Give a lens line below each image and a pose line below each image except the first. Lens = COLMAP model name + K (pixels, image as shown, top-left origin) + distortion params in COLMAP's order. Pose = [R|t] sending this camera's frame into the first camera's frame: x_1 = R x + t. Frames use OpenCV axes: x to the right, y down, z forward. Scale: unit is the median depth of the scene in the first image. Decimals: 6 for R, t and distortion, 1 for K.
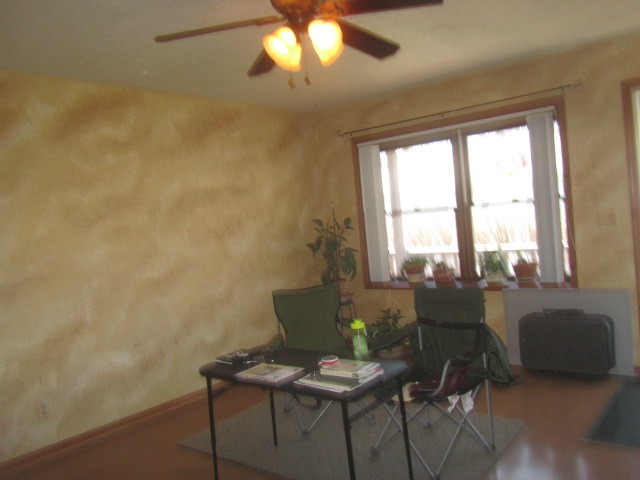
lens RADIAL K [[522.0, 0, 320.7], [0, 522.0, 242.1], [0, 0, 1]] dist [-0.044572, 0.015468]
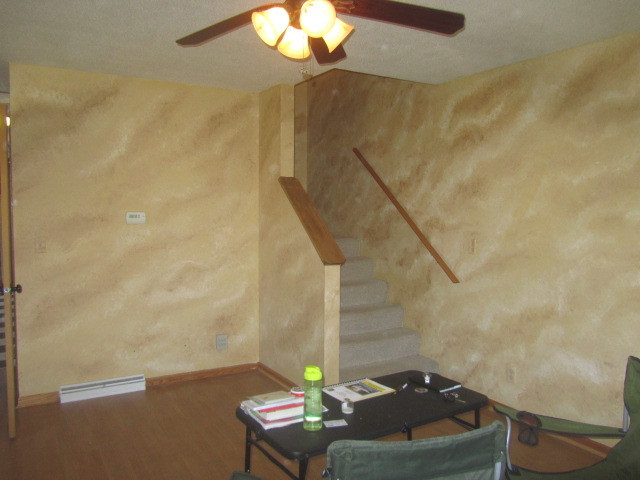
lens RADIAL K [[522.0, 0, 320.6], [0, 522.0, 237.8], [0, 0, 1]] dist [-0.044572, 0.015468]
pose [[-0.298729, 0.146223, -0.943069, 0.537194], [-0.025812, 0.986593, 0.161147, -0.118377], [0.953989, 0.072482, -0.290949, 0.846647]]
